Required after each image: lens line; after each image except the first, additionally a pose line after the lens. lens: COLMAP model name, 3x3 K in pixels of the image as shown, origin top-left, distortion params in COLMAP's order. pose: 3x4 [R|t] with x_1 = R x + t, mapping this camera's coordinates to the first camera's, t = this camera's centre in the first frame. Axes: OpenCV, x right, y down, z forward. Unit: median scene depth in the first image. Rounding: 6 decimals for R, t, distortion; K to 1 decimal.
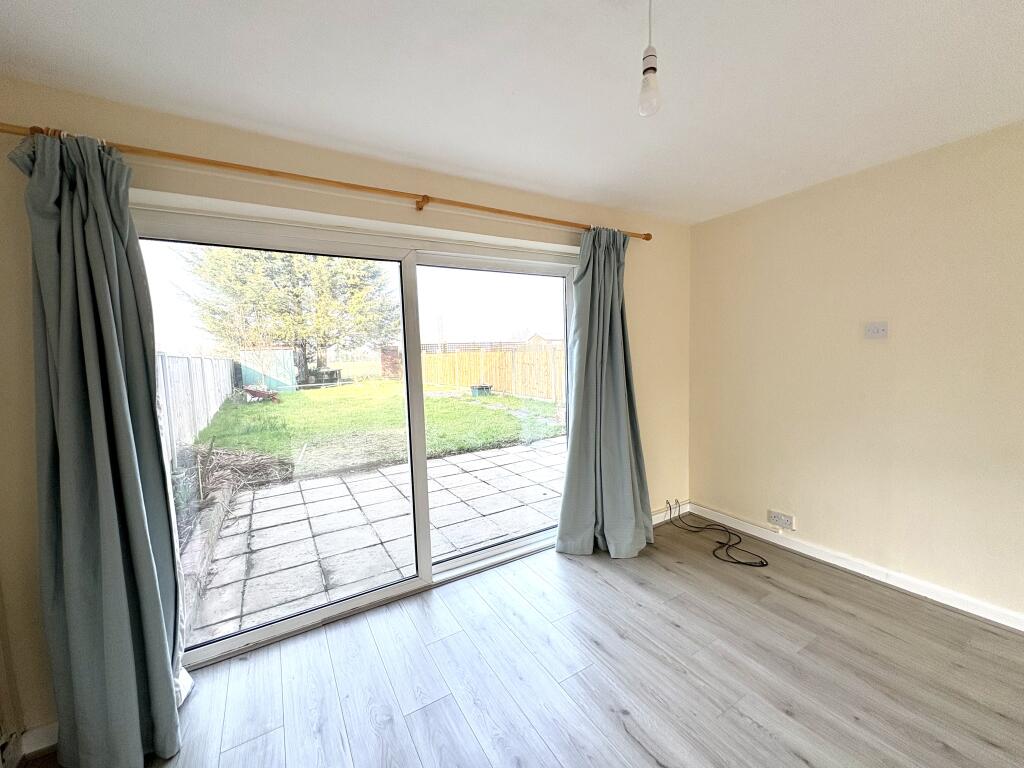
lens RADIAL K [[407.9, 0, 508.7], [0, 407.9, 379.1], [0, 0, 1]] dist [-0.000085, -0.000031]
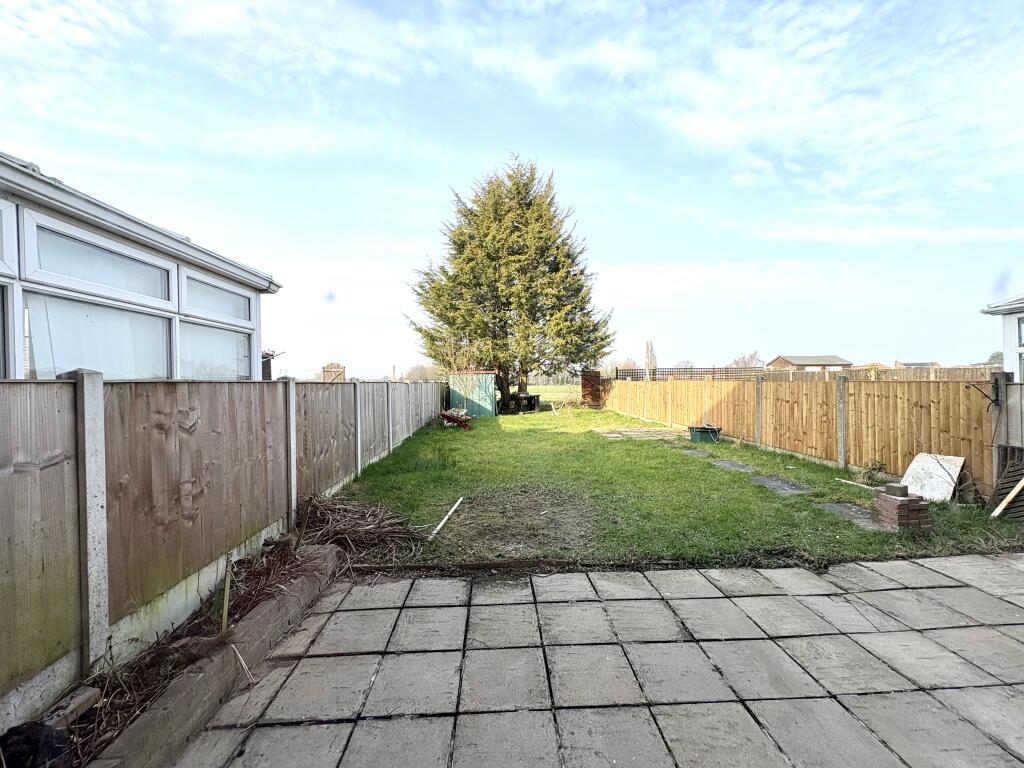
lens RADIAL K [[407.9, 0, 508.7], [0, 407.9, 379.1], [0, 0, 1]] dist [-0.000085, -0.000031]
pose [[0.878991, 0.018715, -0.476470, -0.029155], [-0.047532, 0.997692, -0.048499, -0.017234], [0.474462, 0.065278, 0.877852, 0.185054]]
